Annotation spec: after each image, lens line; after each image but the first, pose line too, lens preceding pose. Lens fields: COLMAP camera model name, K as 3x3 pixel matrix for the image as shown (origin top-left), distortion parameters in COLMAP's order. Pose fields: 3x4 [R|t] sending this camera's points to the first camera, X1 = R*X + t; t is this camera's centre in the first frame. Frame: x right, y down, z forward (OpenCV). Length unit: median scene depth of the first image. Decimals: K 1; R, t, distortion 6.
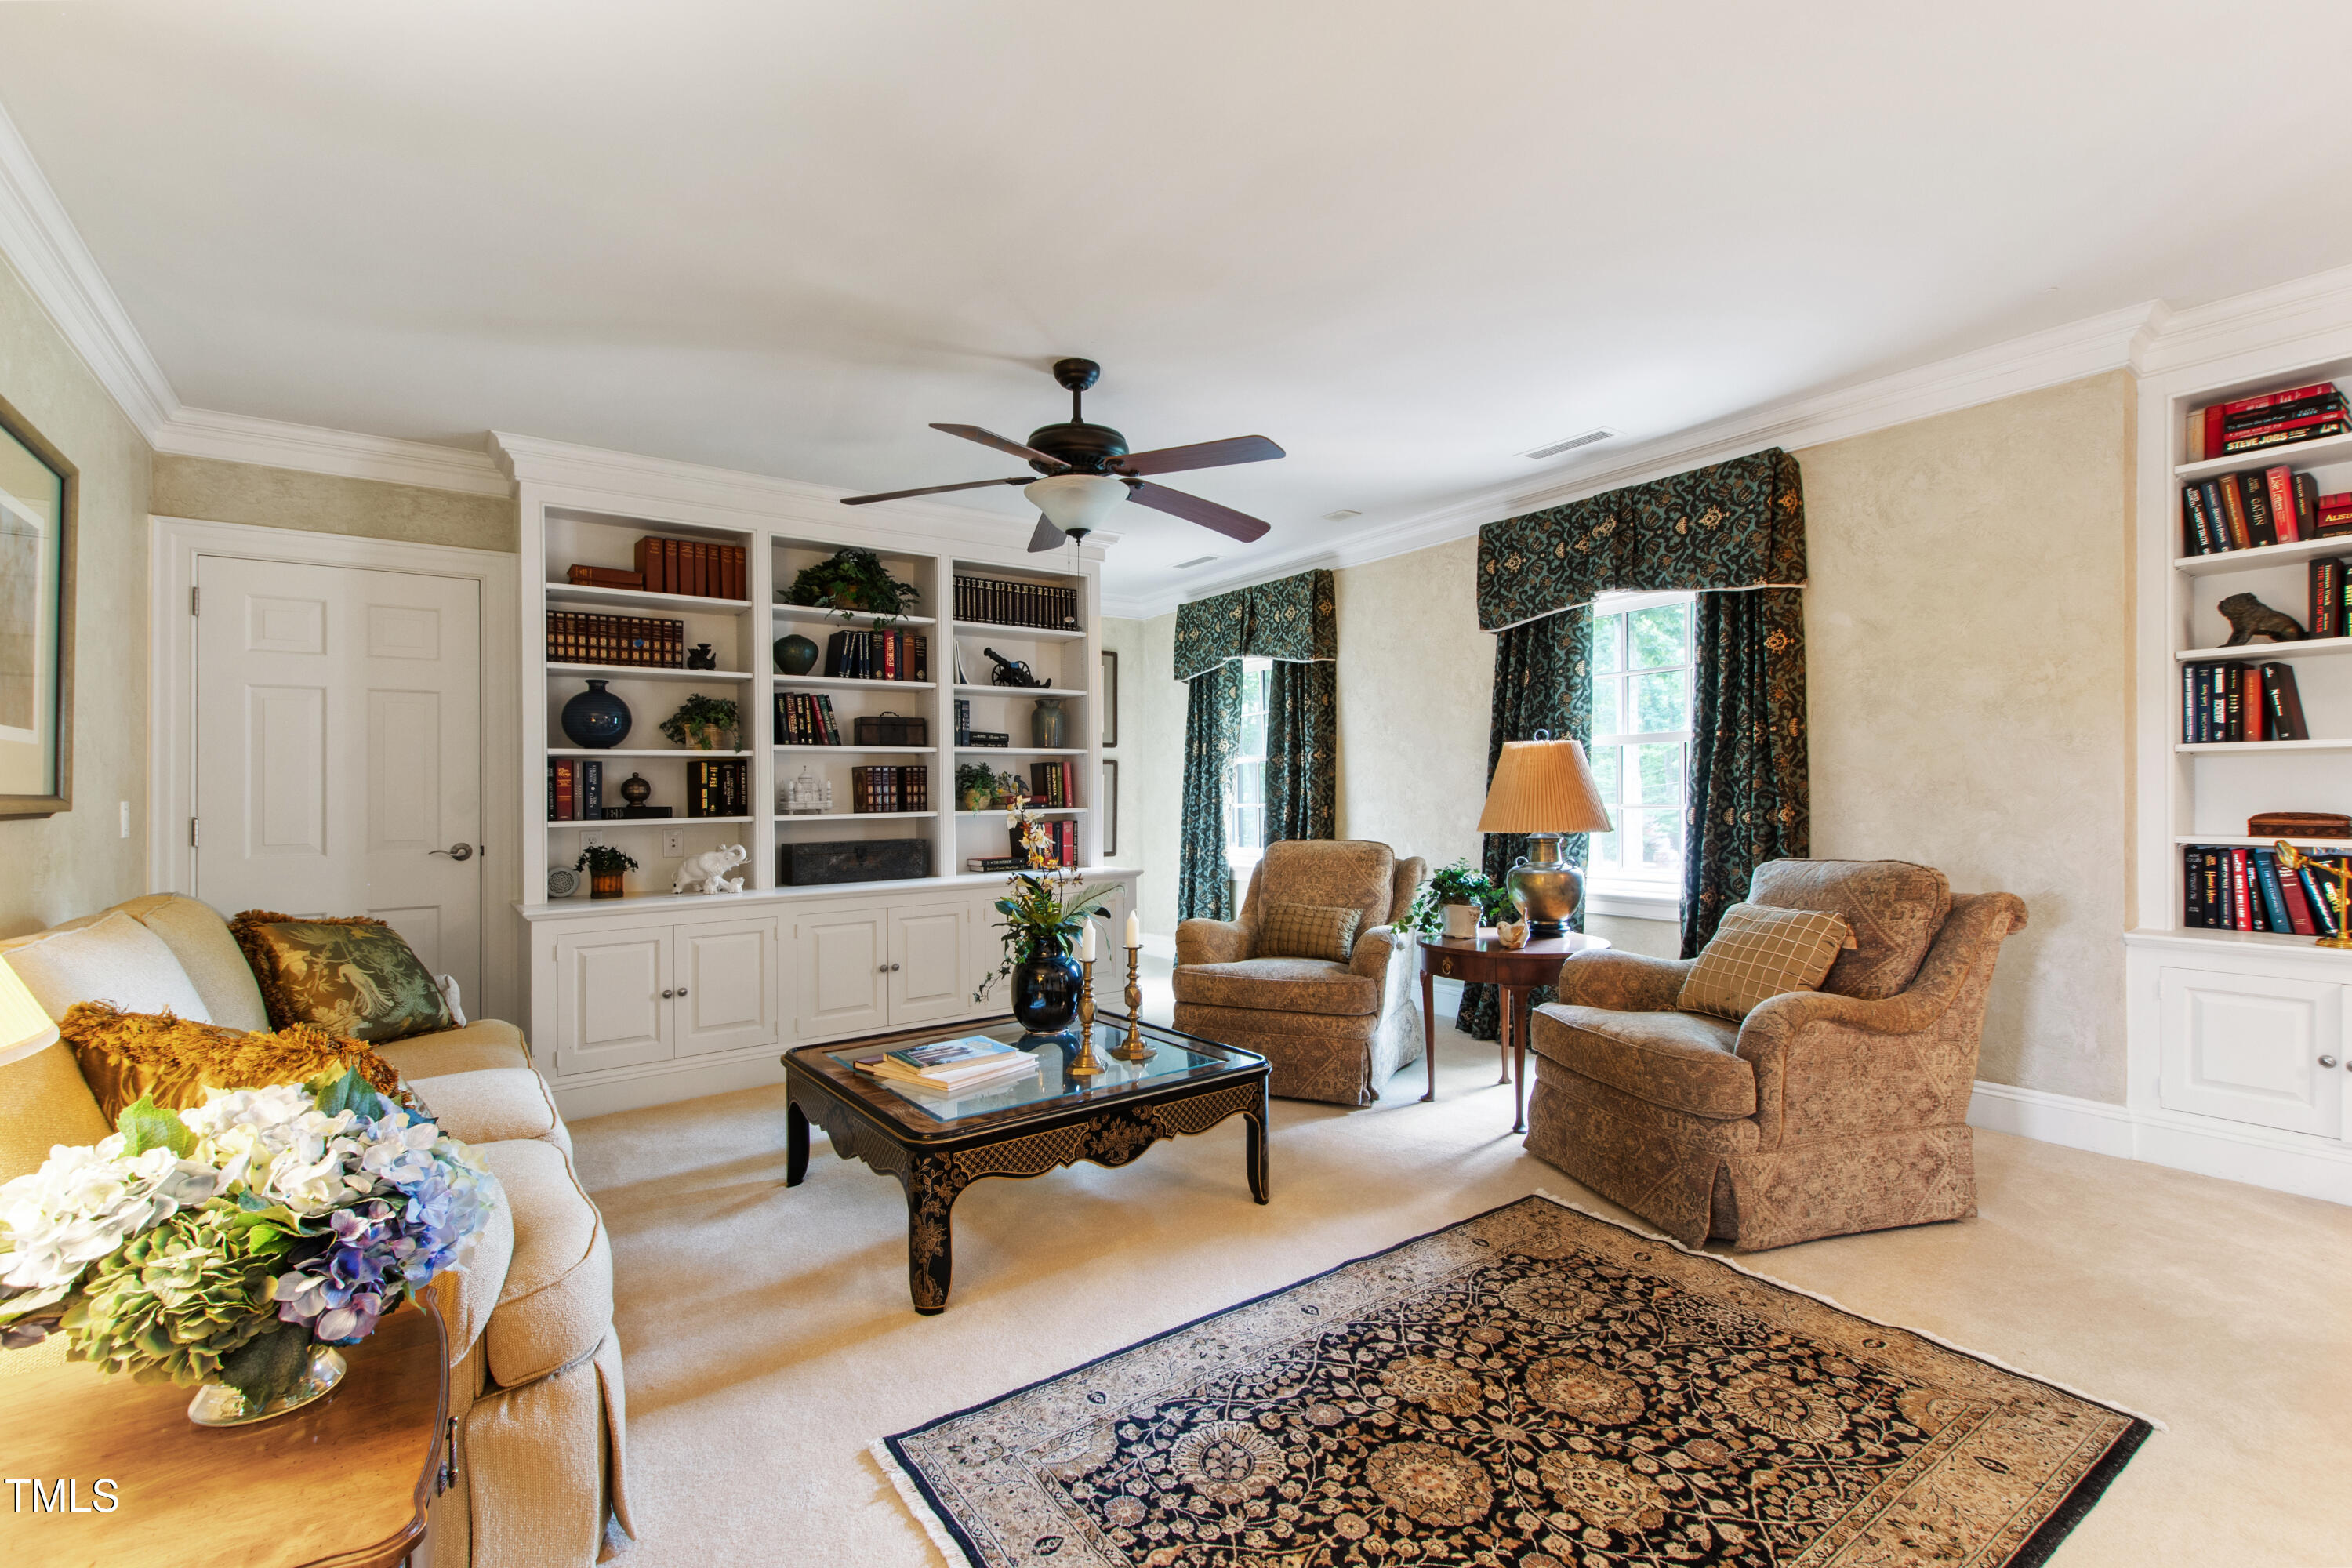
lens RADIAL K [[1021.6, 0, 1170.4], [0, 1021.6, 783.1], [0, 0, 1]] dist [0.002040, -0.000264]
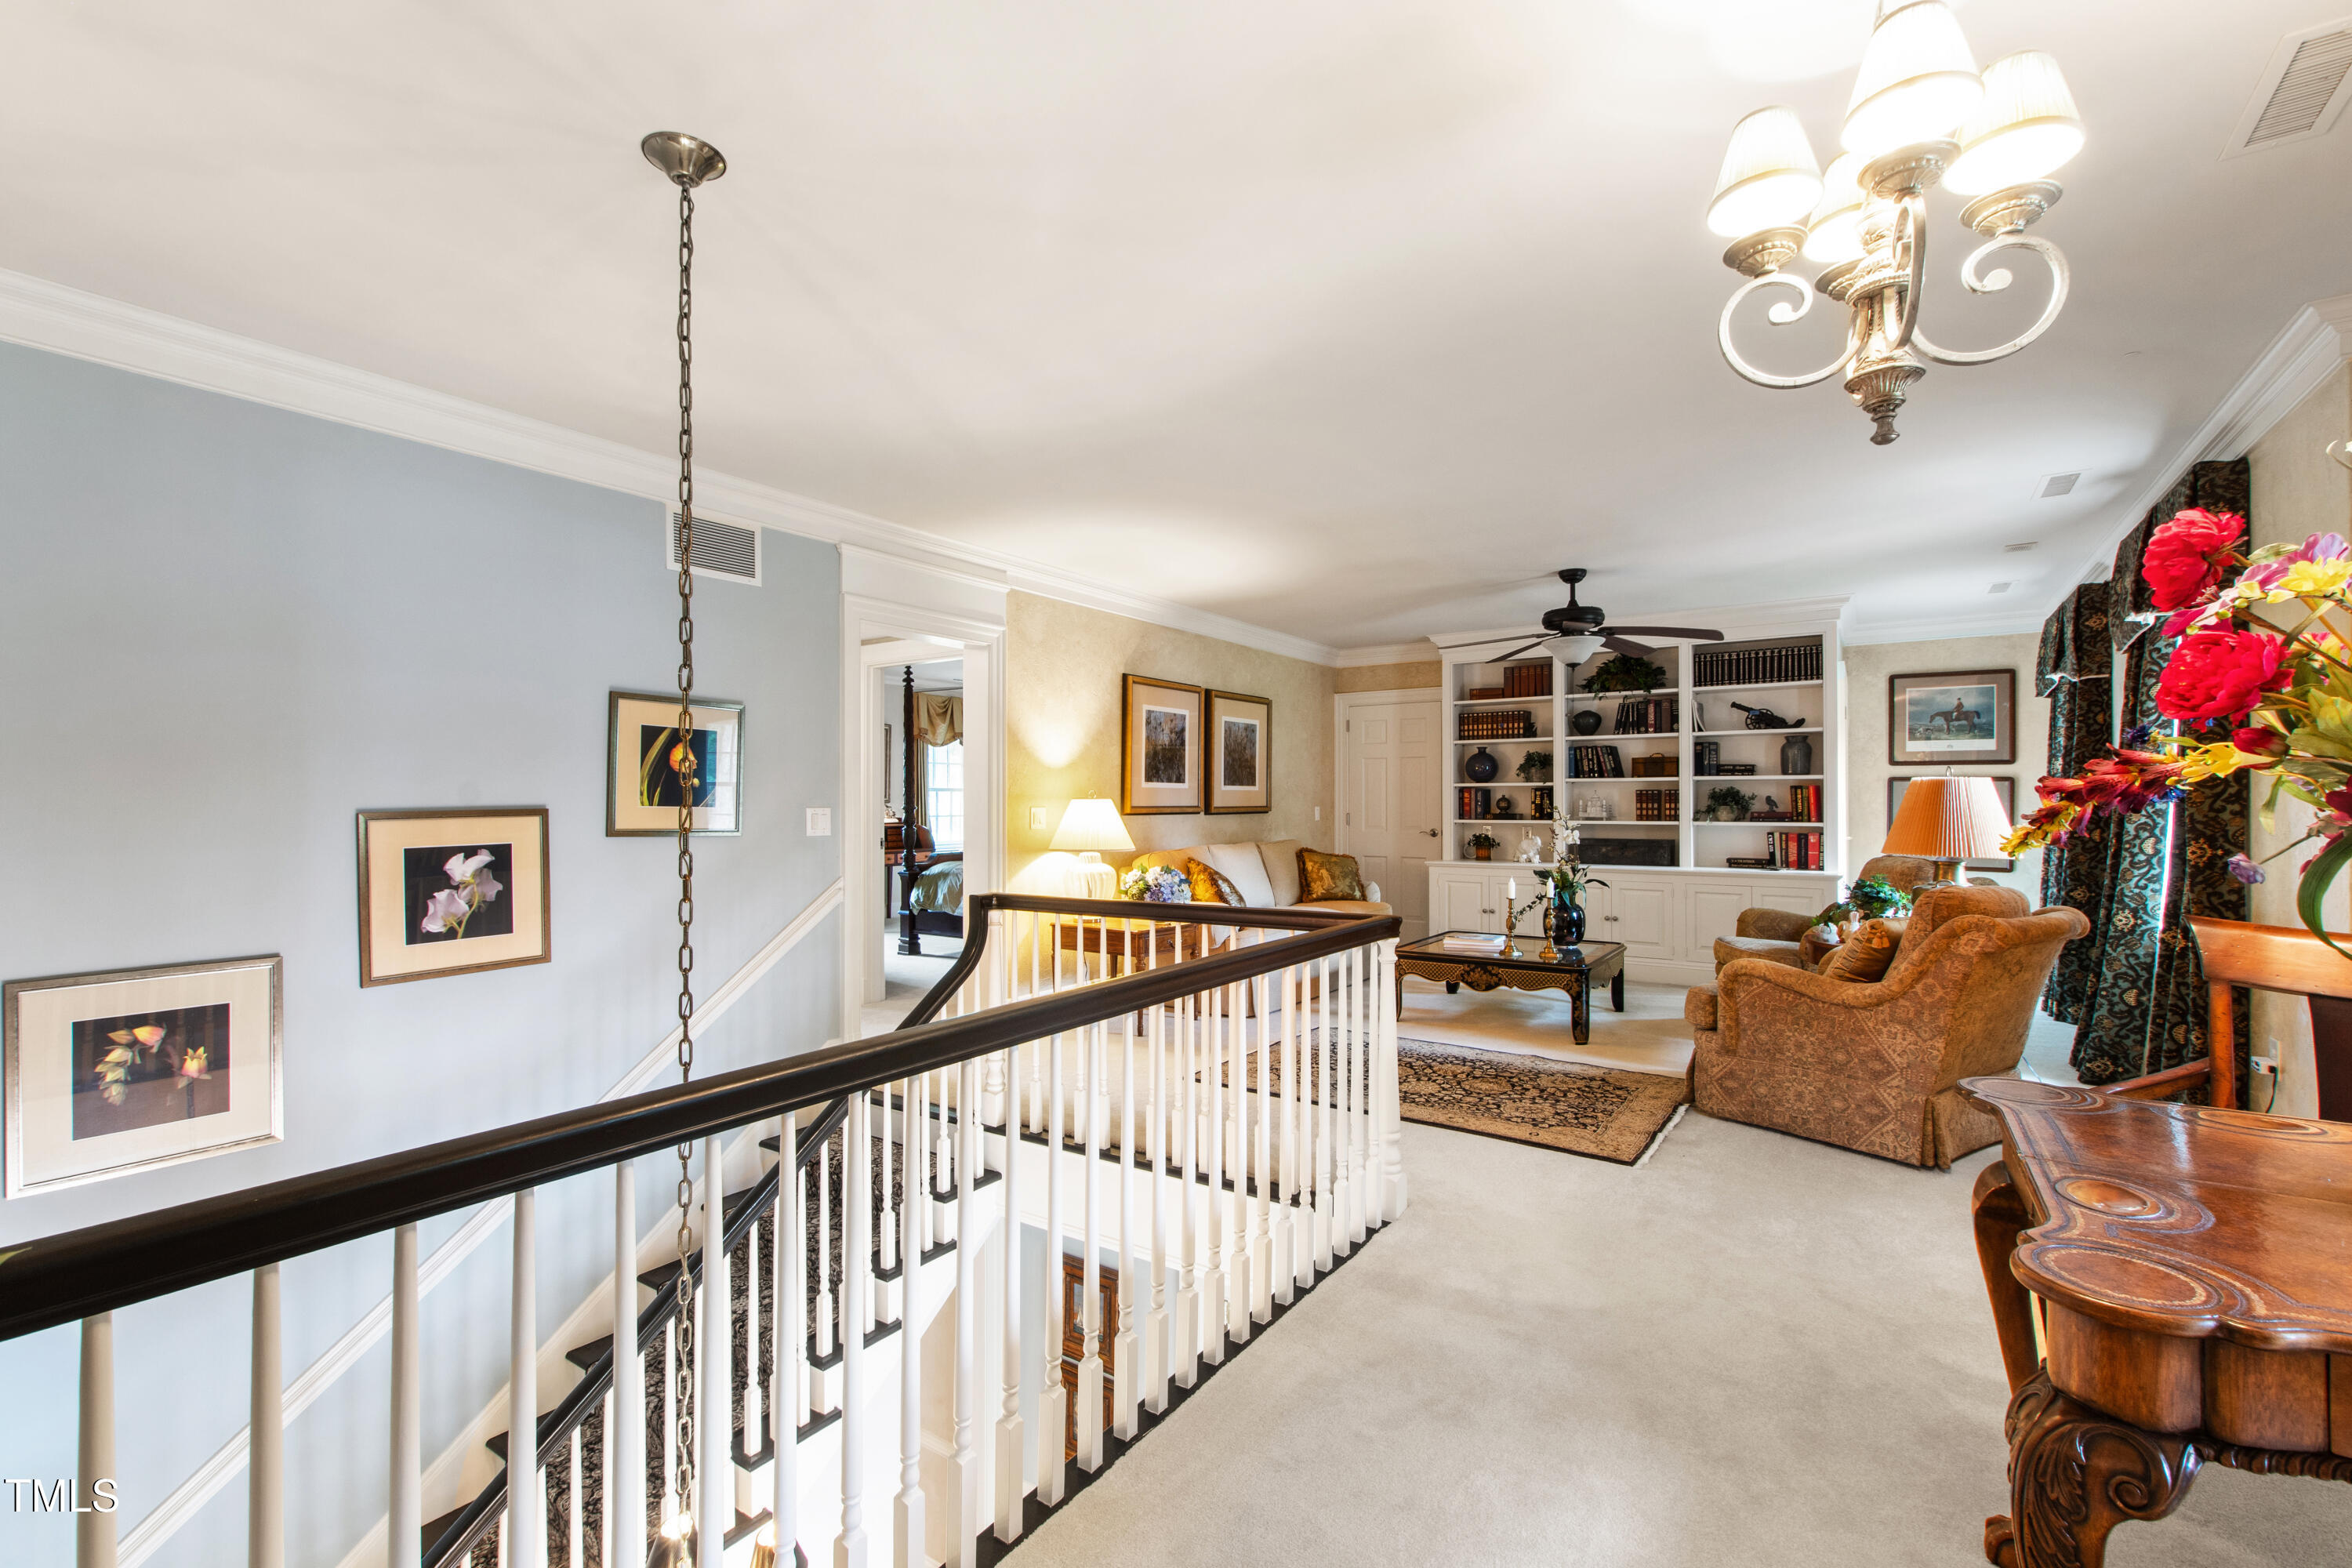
lens RADIAL K [[1021.6, 0, 1193.5], [0, 1021.6, 784.3], [0, 0, 1]] dist [0.002040, -0.000264]
pose [[0.347096, -0.002448, -0.937826, 1.005983], [0.004484, 0.999989, -0.000951, -0.030088], [0.937819, -0.003876, 0.347103, -0.166119]]
